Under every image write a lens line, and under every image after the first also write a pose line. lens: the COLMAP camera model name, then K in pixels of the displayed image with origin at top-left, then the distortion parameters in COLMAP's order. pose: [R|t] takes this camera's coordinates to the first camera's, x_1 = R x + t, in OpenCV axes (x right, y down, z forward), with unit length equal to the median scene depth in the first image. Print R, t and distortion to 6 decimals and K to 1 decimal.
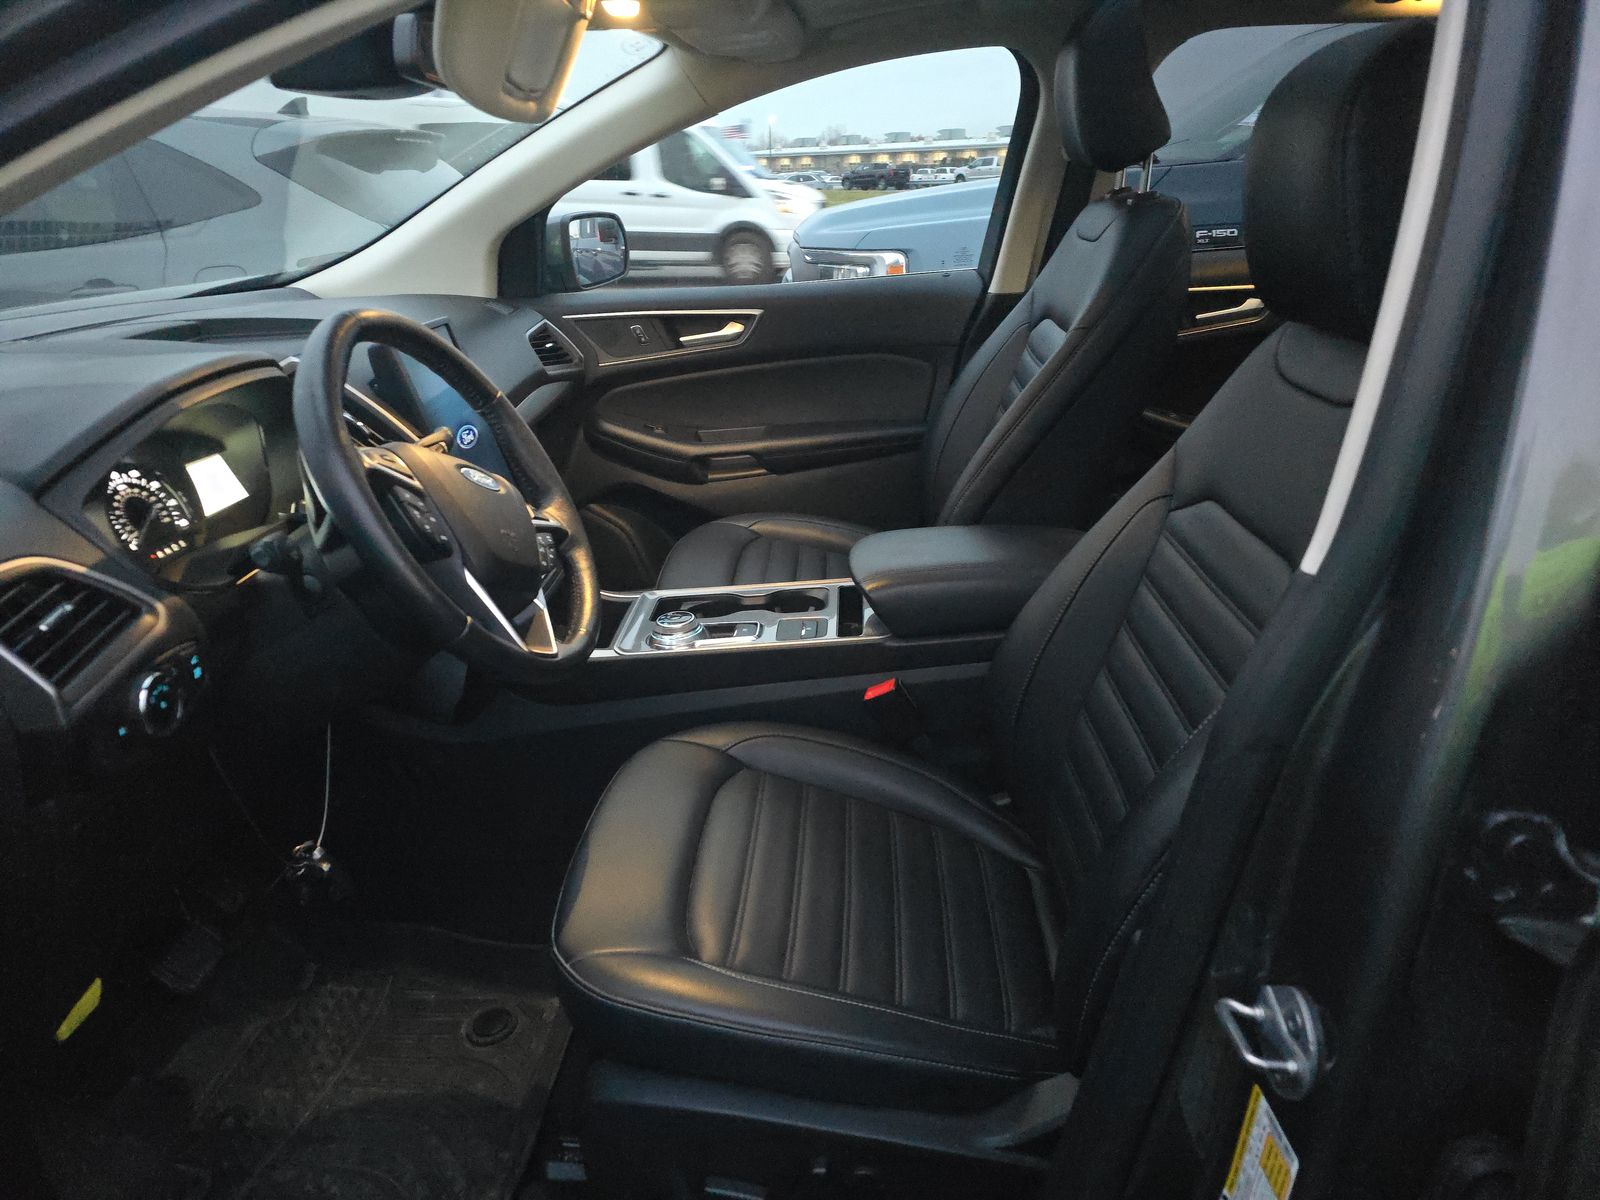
lens RADIAL K [[1113.6, 0, 789.5], [0, 1113.6, 591.6], [0, 0, 1]] dist [0.076127, -0.024320]
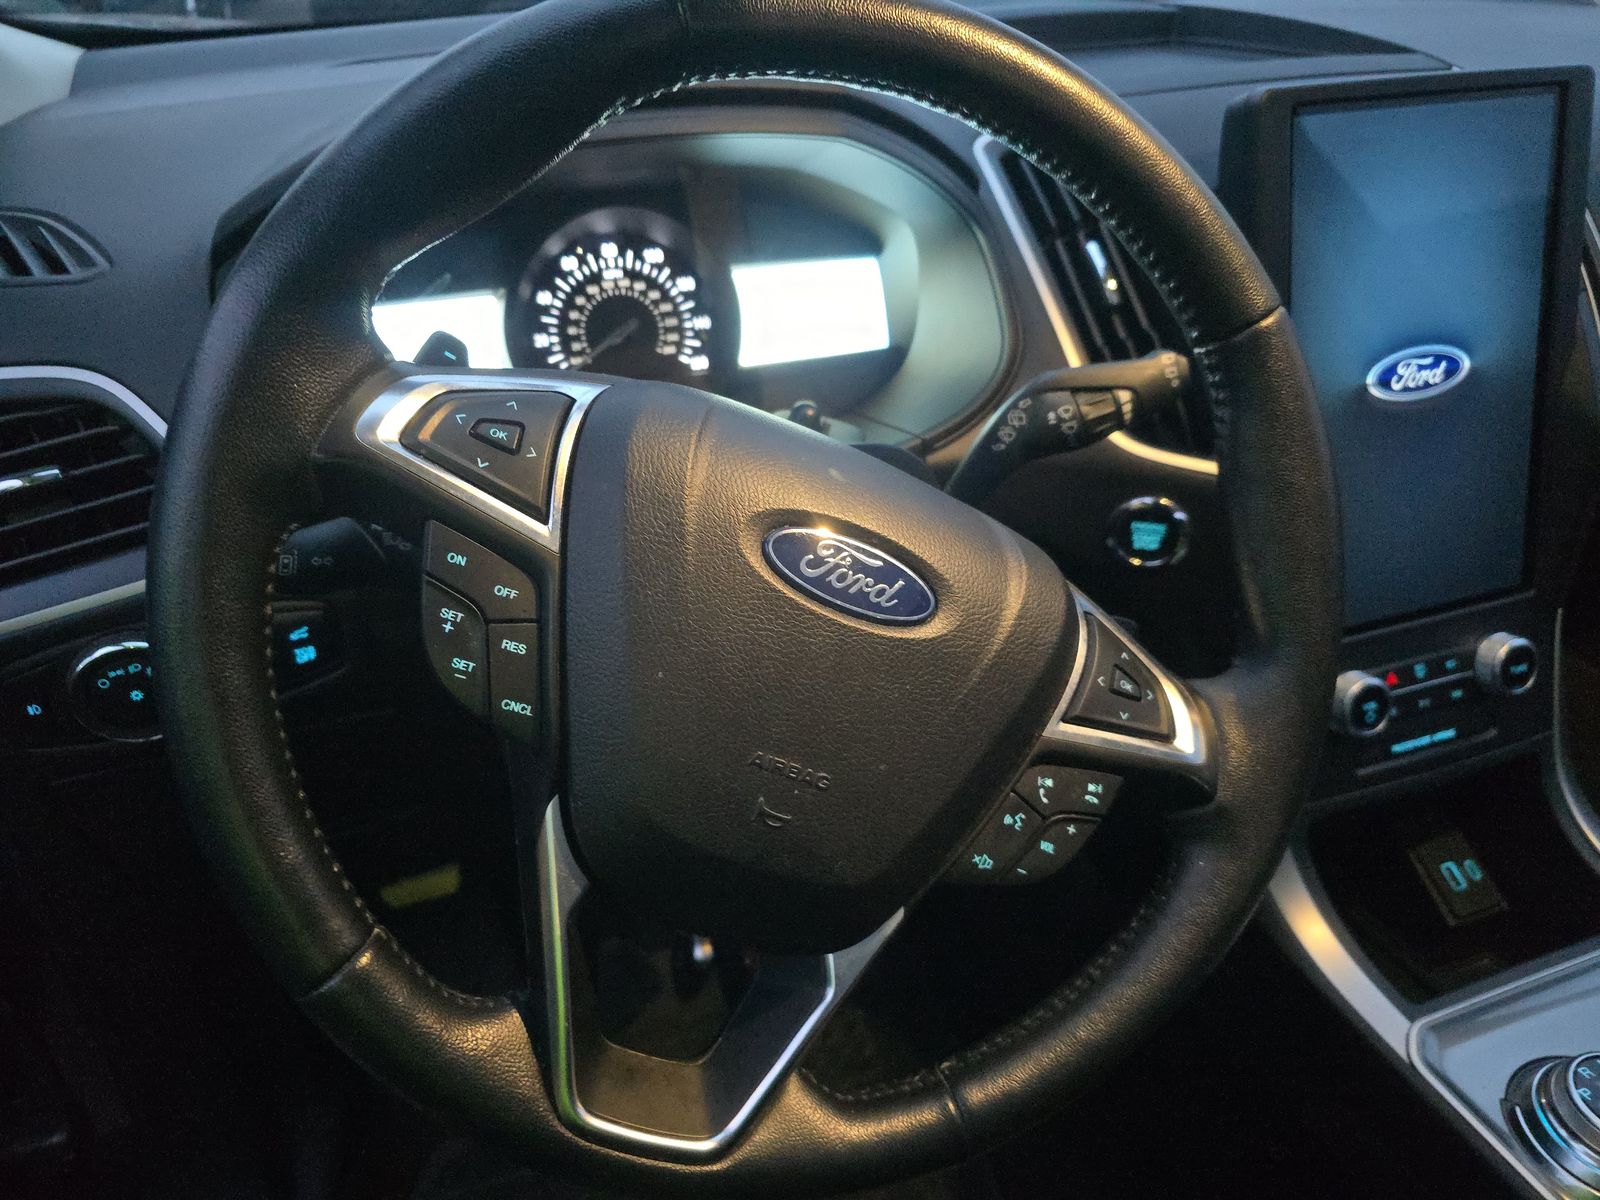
lens RADIAL K [[1113.6, 0, 782.5], [0, 1113.6, 601.0], [0, 0, 1]] dist [0.076127, -0.024320]
pose [[0.385207, 0.525659, -0.758484, -0.029797], [-0.323175, 0.846704, 0.422670, -0.214676], [0.864392, 0.082307, 0.496036, 0.783593]]
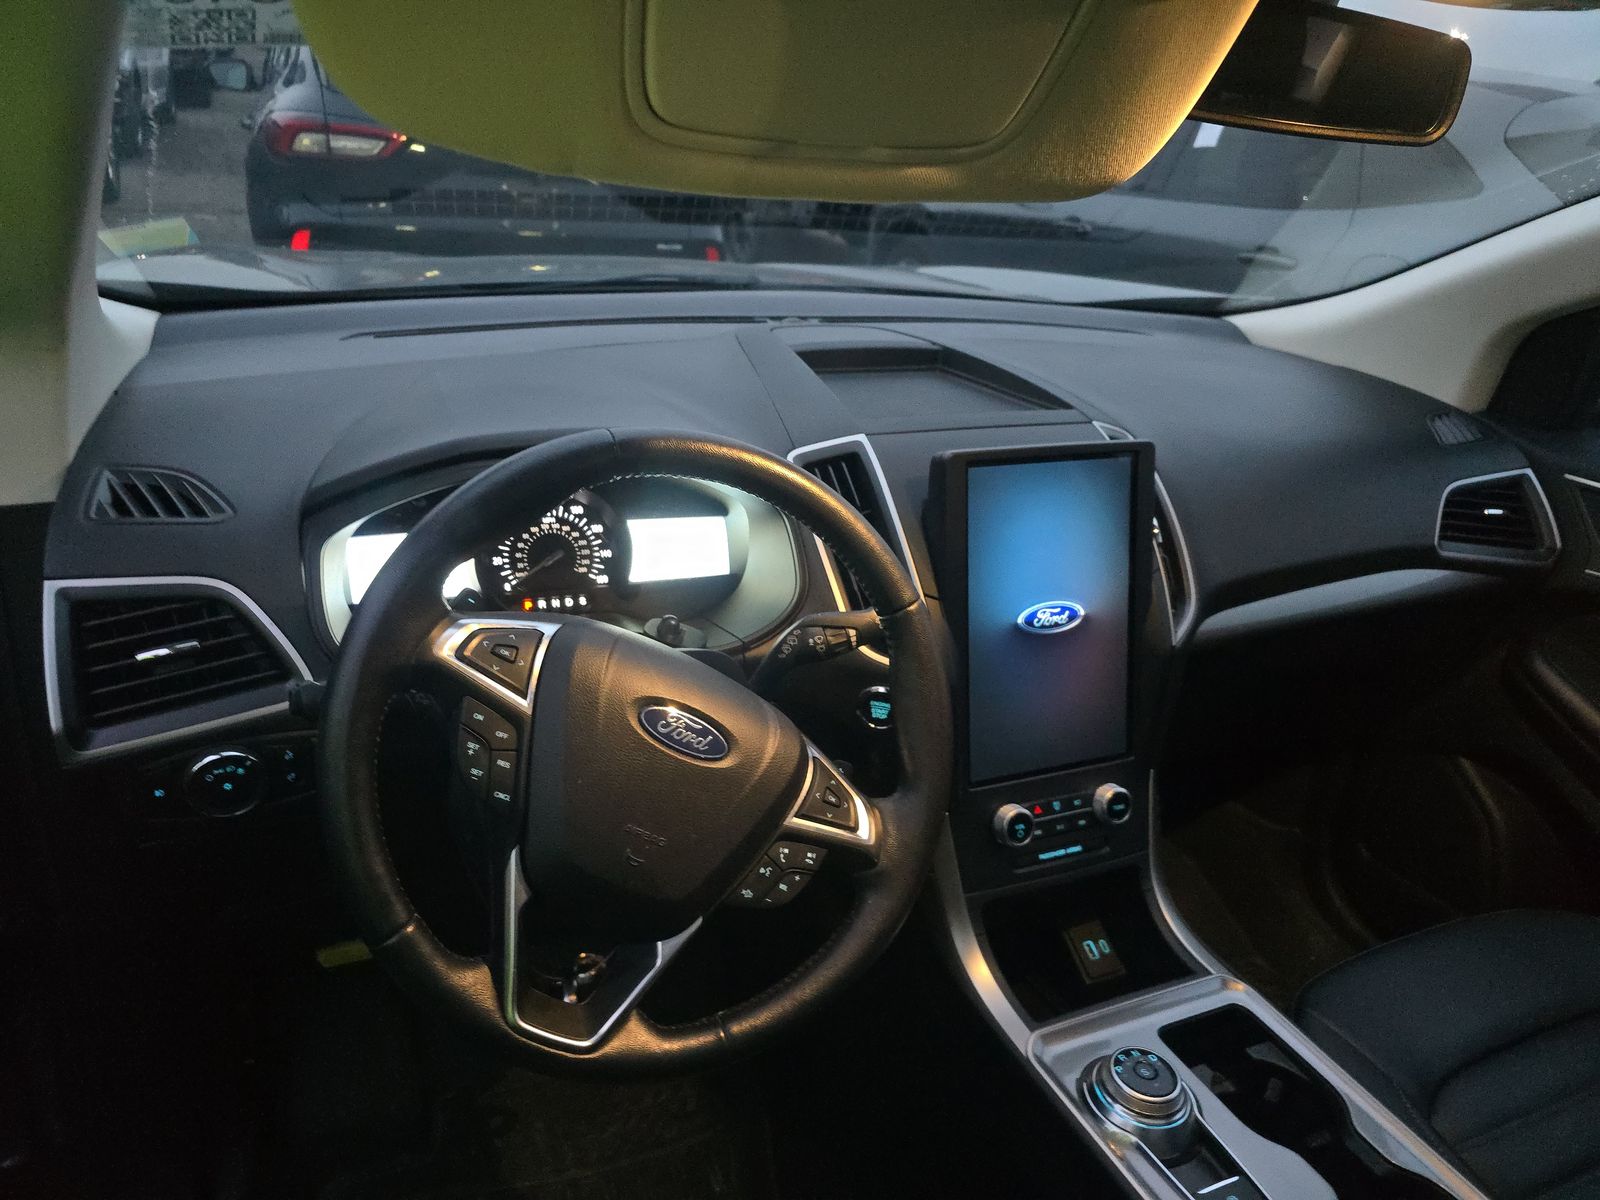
lens RADIAL K [[1113.6, 0, 795.8], [0, 1113.6, 586.2], [0, 0, 1]] dist [0.076127, -0.024320]
pose [[0.455874, 0.448356, -0.768867, 0.190140], [-0.414819, 0.871323, 0.262149, -0.345906], [0.787467, 0.199433, 0.583200, 0.636380]]
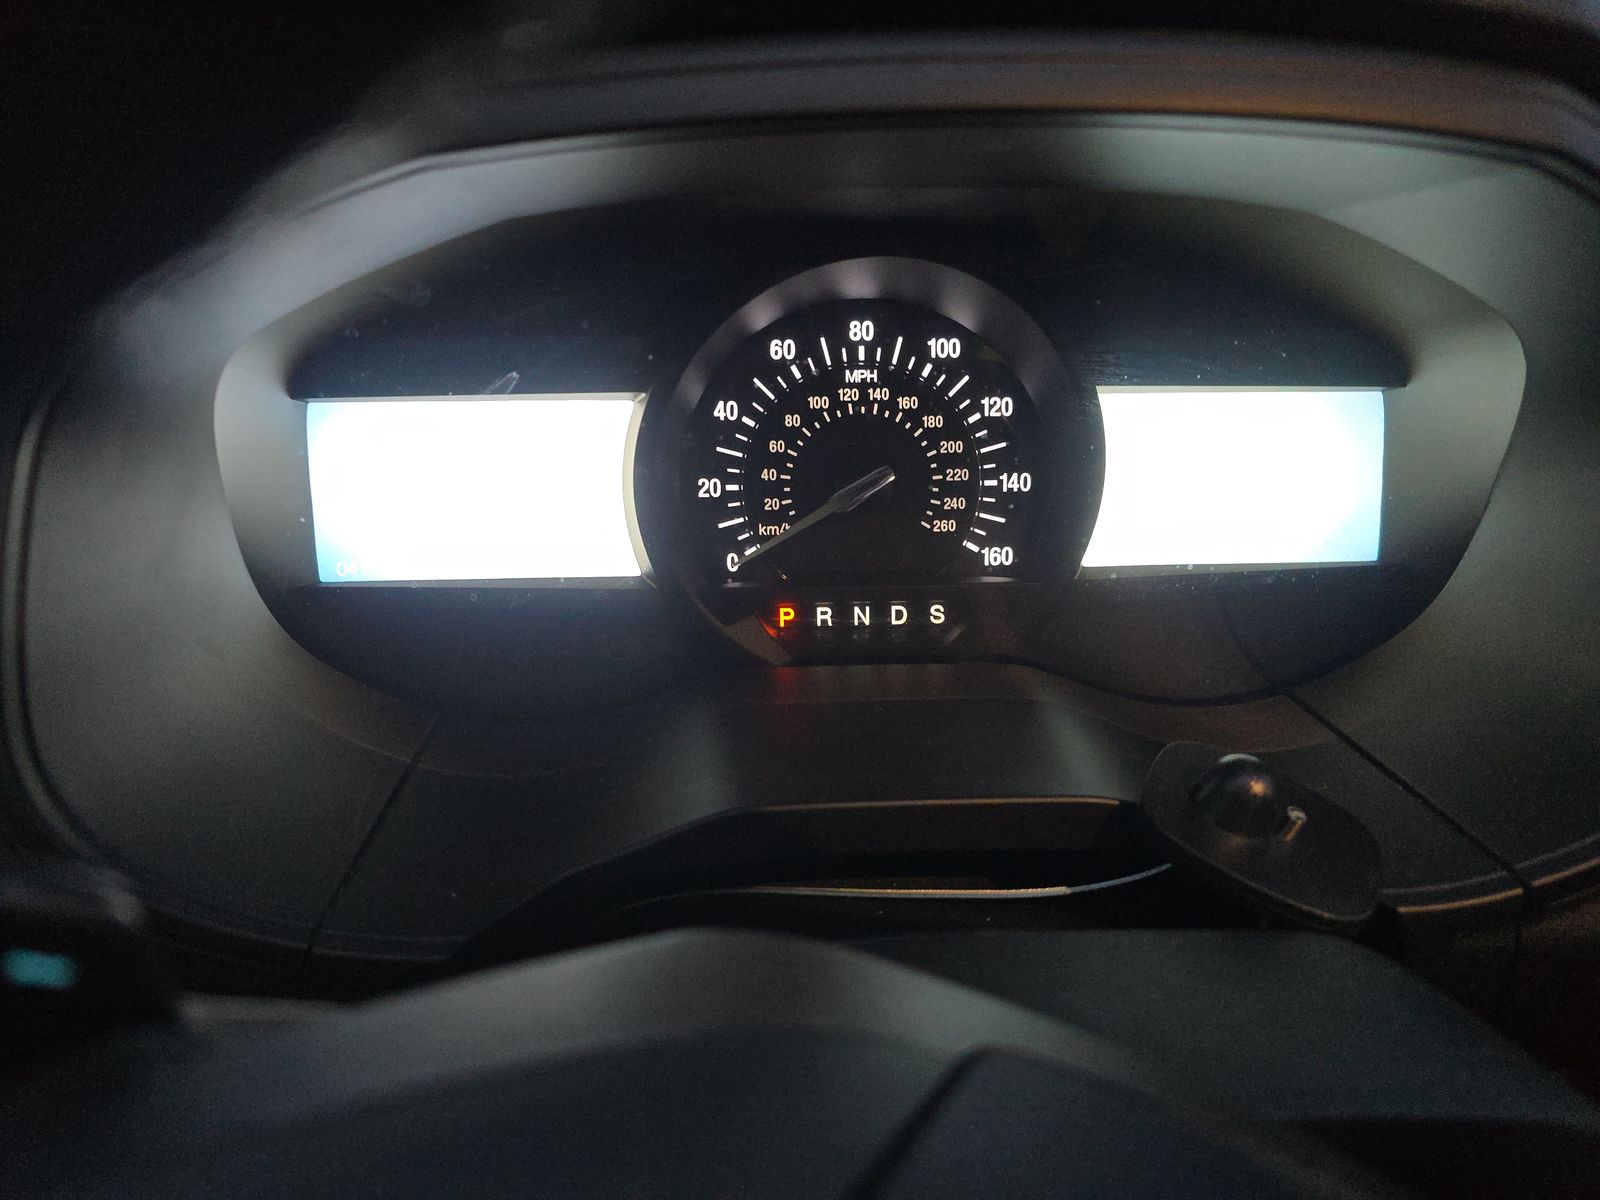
lens RADIAL K [[1113.6, 0, 790.7], [0, 1113.6, 591.3], [0, 0, 1]] dist [0.076127, -0.024320]
pose [[0.152827, 0.594422, -0.789498, -0.311143], [-0.361967, 0.777036, 0.514971, -0.188594], [0.919578, 0.207071, 0.333913, 0.871869]]
